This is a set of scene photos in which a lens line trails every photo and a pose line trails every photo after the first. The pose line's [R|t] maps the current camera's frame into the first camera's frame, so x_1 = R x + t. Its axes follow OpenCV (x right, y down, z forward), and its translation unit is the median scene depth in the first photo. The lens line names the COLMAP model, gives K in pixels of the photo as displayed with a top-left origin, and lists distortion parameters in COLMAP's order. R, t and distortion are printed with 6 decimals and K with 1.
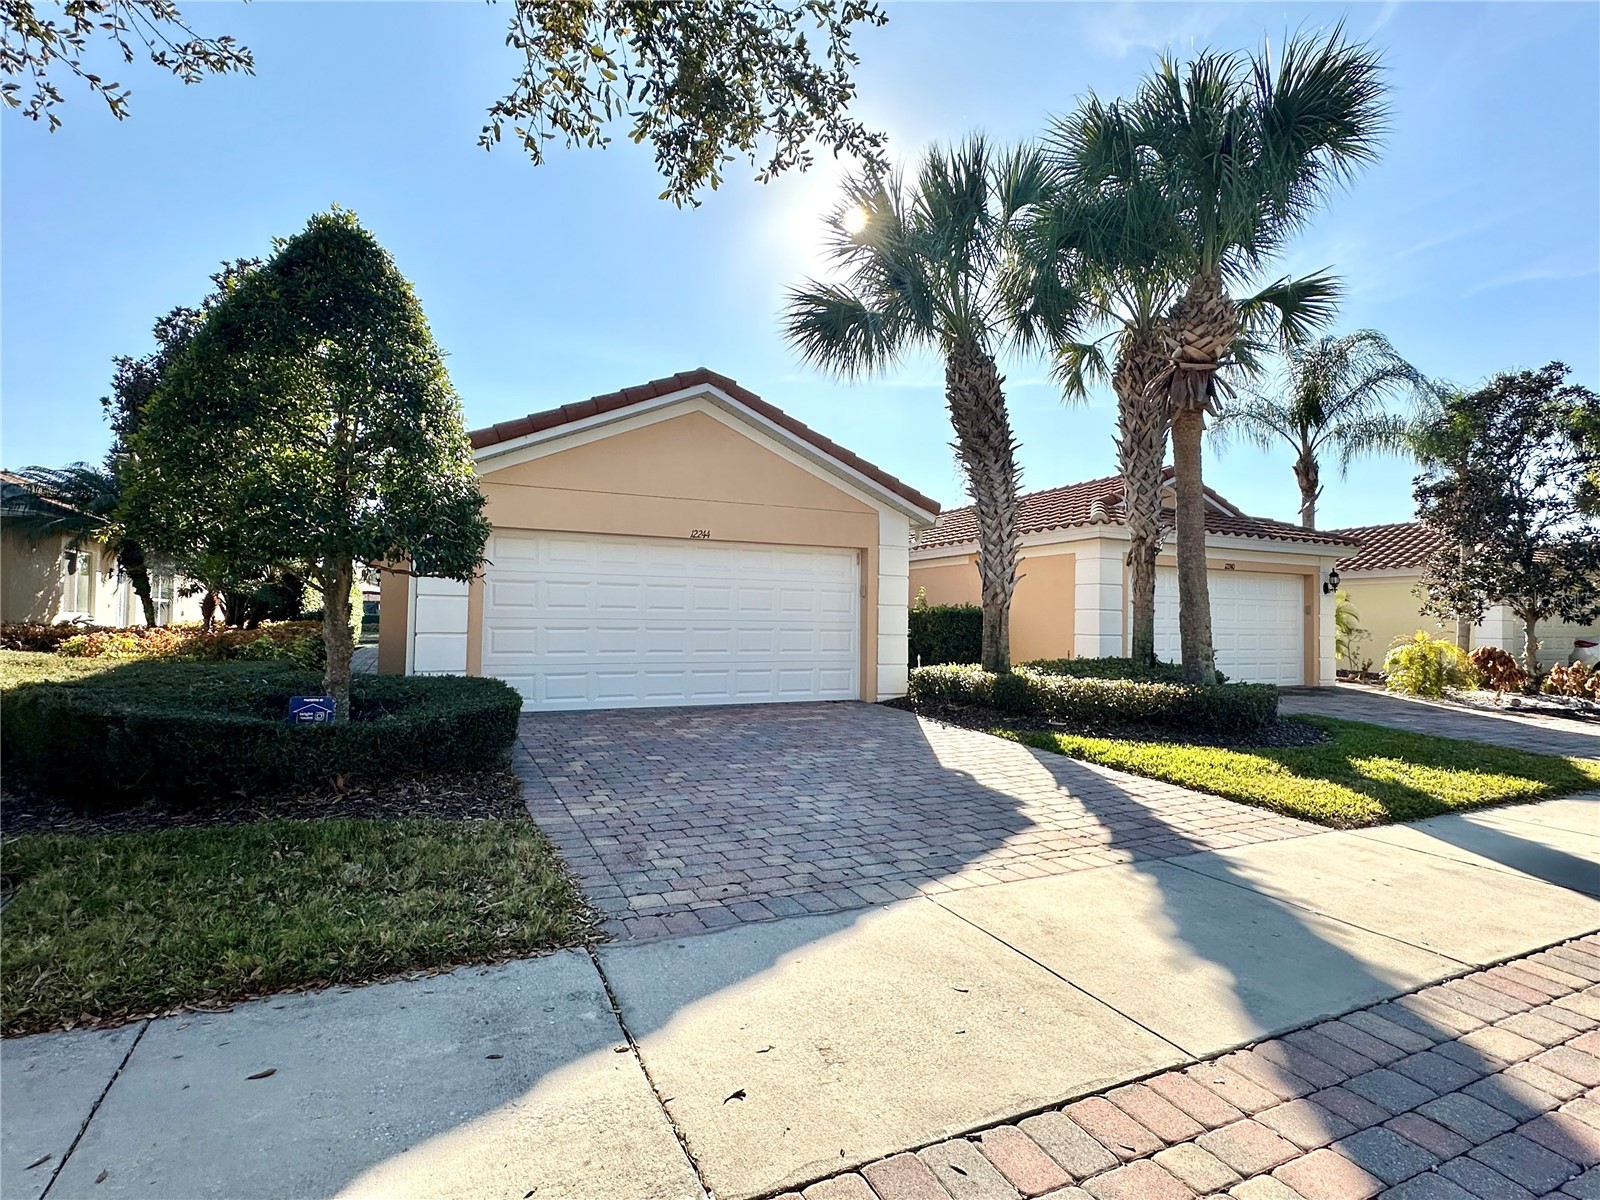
lens RADIAL K [[816.1, 0, 800.6], [0, 816.1, 594.6], [0, 0, 1]] dist [-0.000537, -0.000375]
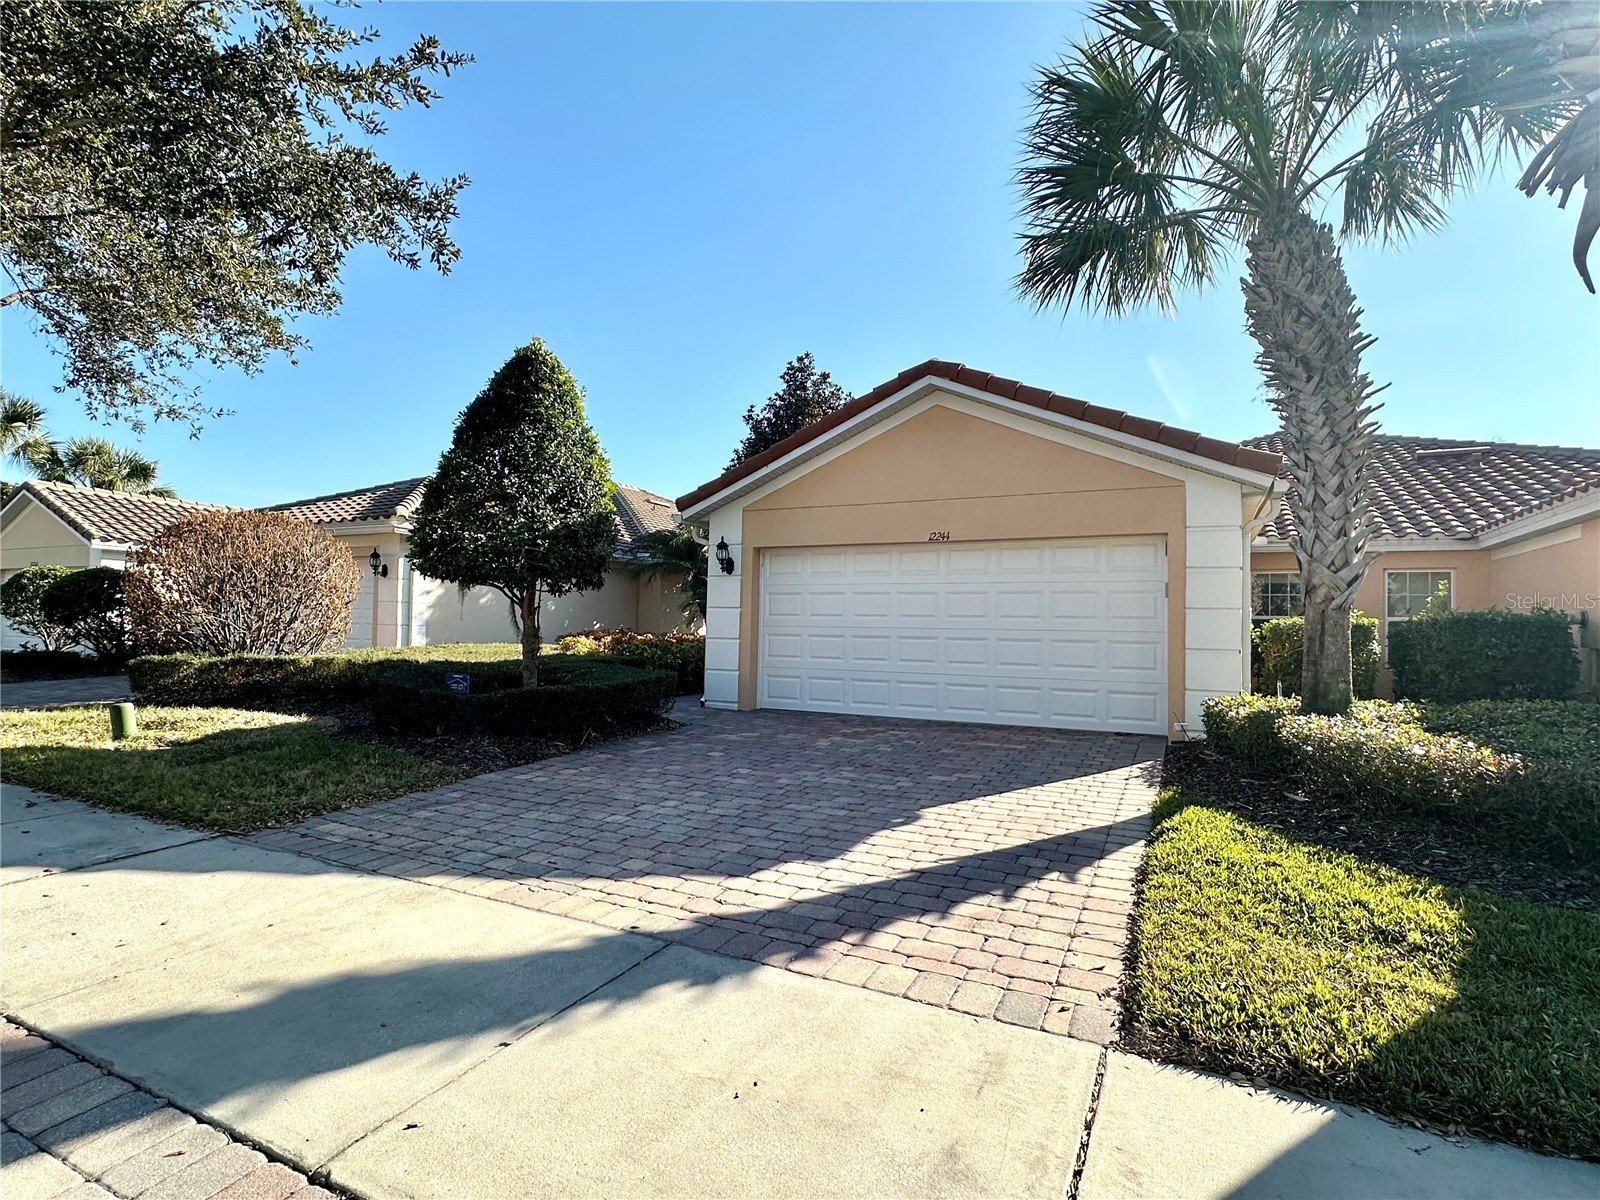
lens RADIAL K [[816.1, 0, 803.9], [0, 816.1, 601.8], [0, 0, 1]] dist [-0.000537, -0.000375]
pose [[0.603152, -0.028093, -0.797131, 1.110077], [0.016238, 0.999605, -0.022943, 0.041365], [0.797461, 0.000895, 0.603370, 0.667022]]
